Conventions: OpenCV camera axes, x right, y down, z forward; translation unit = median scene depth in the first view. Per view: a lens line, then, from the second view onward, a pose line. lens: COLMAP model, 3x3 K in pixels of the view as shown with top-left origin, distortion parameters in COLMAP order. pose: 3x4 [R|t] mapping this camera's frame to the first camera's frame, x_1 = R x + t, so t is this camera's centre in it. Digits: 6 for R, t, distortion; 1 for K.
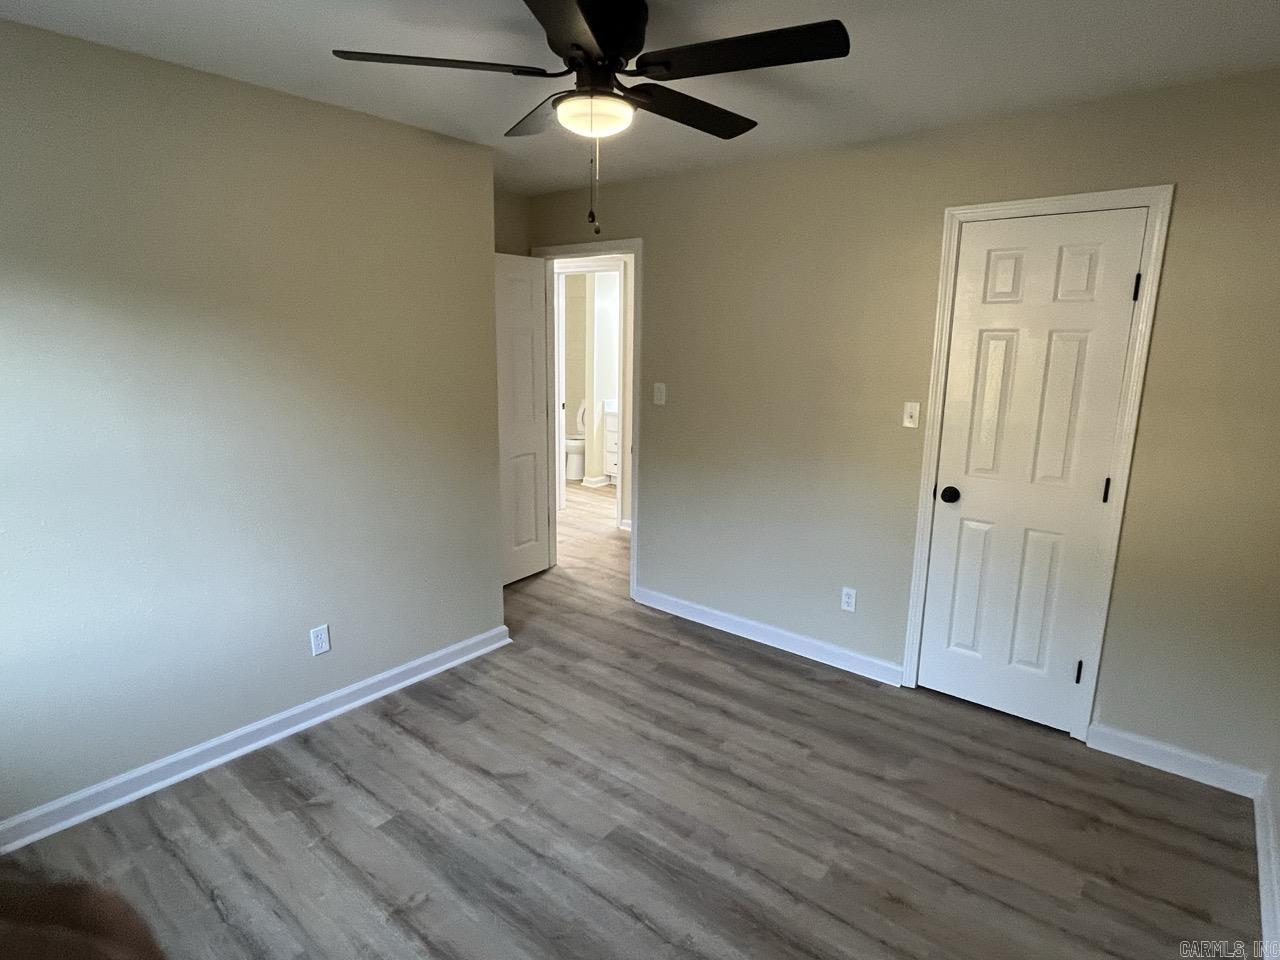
lens RADIAL K [[696.4, 0, 638.0], [0, 696.4, 475.3], [0, 0, 1]] dist [-0.001370, -0.001602]
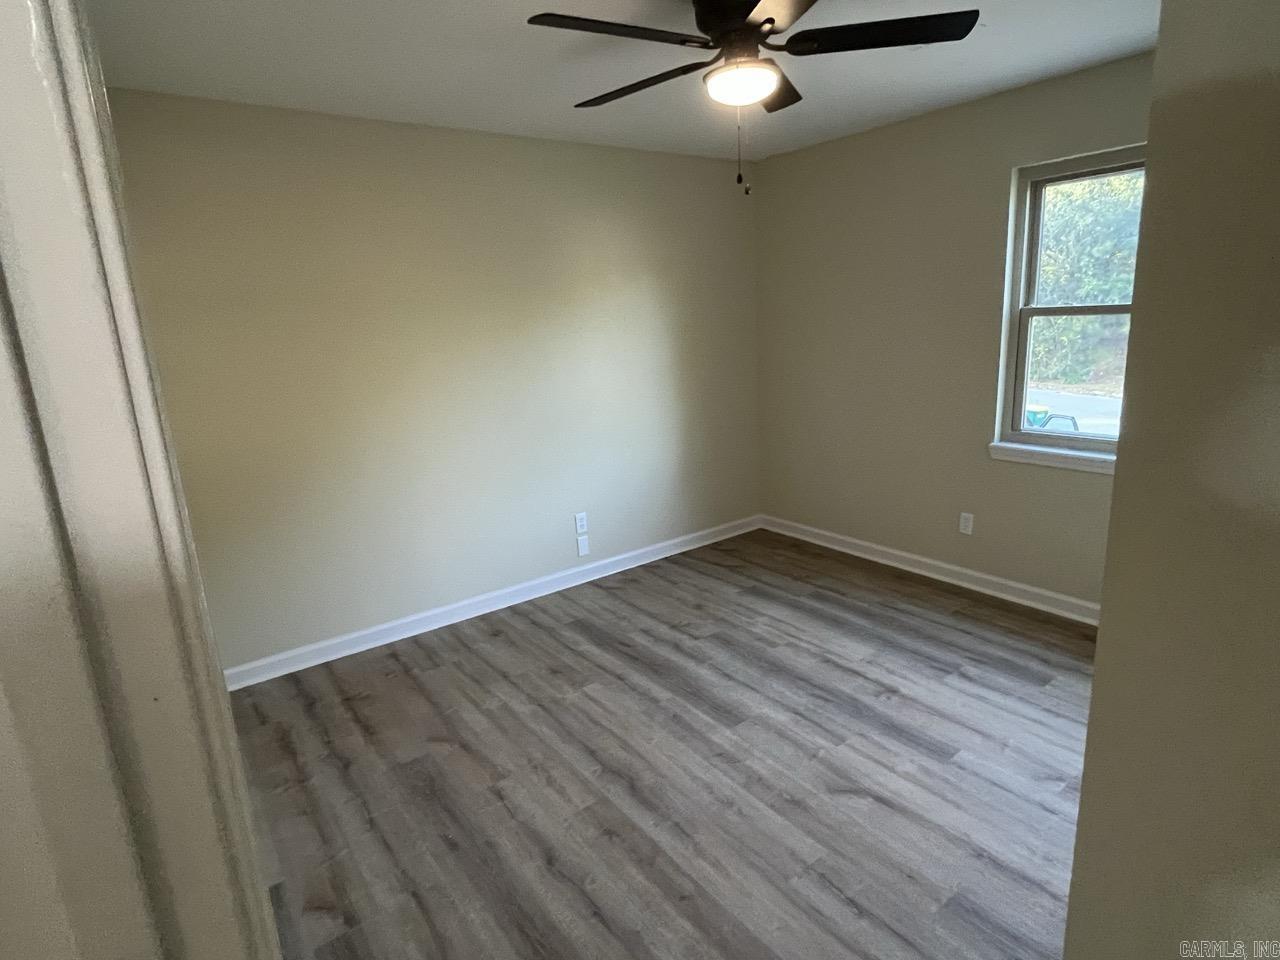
lens RADIAL K [[696.4, 0, 638.0], [0, 696.4, 475.3], [0, 0, 1]] dist [-0.001370, -0.001602]
pose [[-0.969419, -0.018427, 0.244719, -0.140278], [0.086795, 0.906986, 0.412120, -0.325093], [-0.229551, 0.420757, -0.877650, 1.729614]]
